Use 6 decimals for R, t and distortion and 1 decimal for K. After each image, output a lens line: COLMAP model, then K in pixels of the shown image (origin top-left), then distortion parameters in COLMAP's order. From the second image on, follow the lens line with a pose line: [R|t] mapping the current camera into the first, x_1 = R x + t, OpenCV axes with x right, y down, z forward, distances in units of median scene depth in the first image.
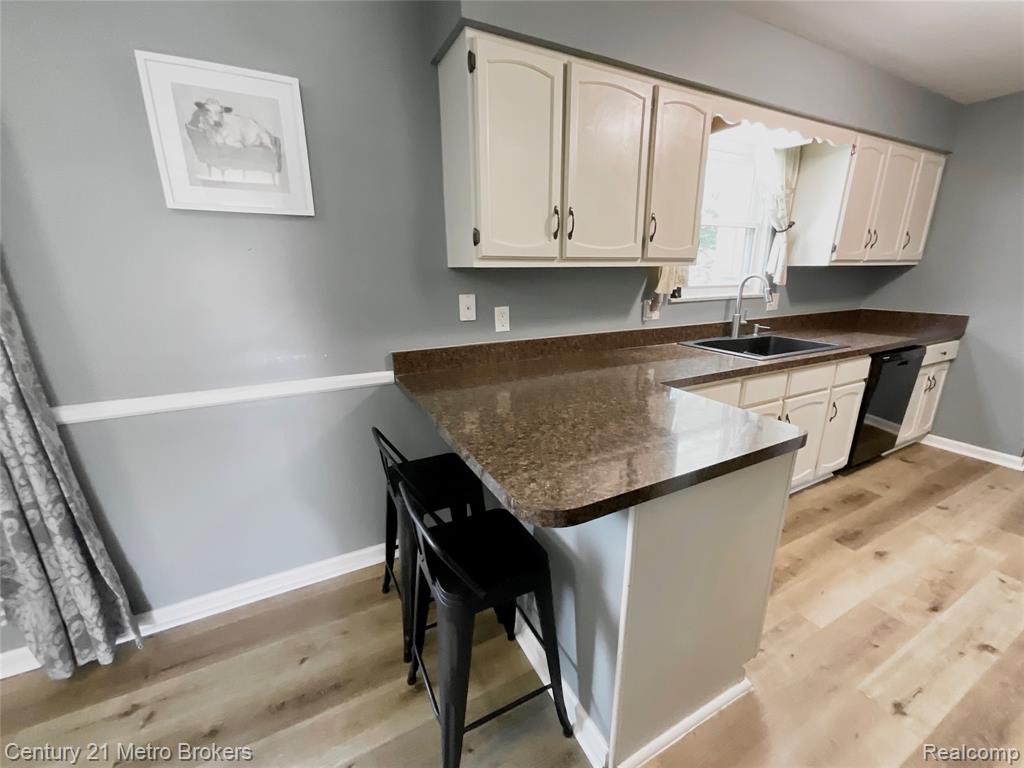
lens RADIAL K [[414.7, 0, 508.6], [0, 414.7, 385.2], [0, 0, 1]] dist [-0.001902, -0.001103]
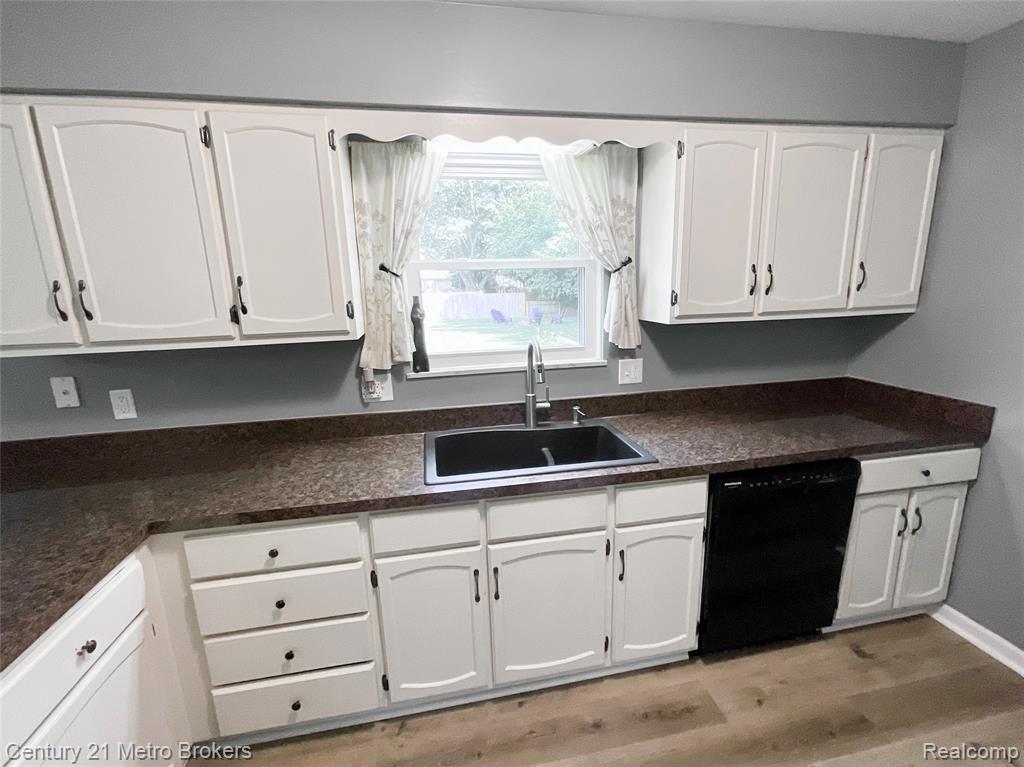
lens RADIAL K [[460.5, 0, 514.5], [0, 460.5, 385.9], [0, 0, 1]] dist [-0.002913, 0.000338]
pose [[0.960928, 0.040238, -0.273858, 0.821598], [-0.053932, 0.997633, -0.042655, -0.168008], [0.271494, 0.055758, 0.960824, 0.285029]]
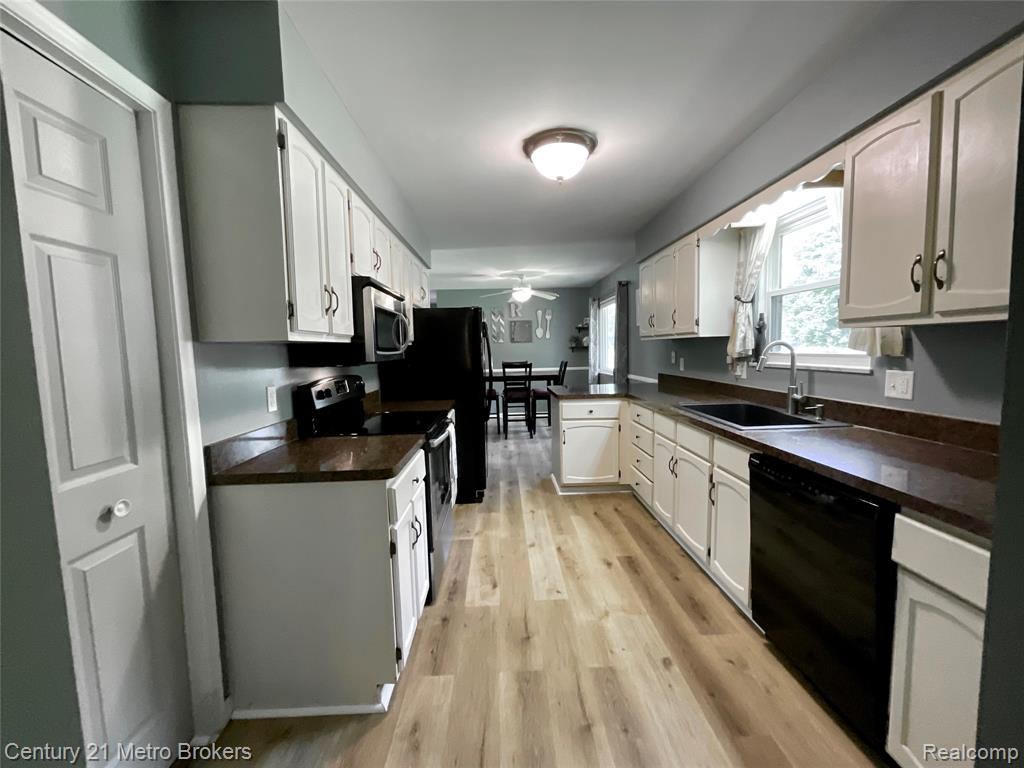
lens RADIAL K [[414.1, 0, 512.0], [0, 414.1, 384.0], [0, 0, 1]] dist [0.001319, -0.000288]
pose [[-0.427551, 0.095653, -0.898917, 1.772287], [-0.215142, 0.955048, 0.203953, -0.252782], [0.878017, 0.280595, -0.387753, 0.913223]]
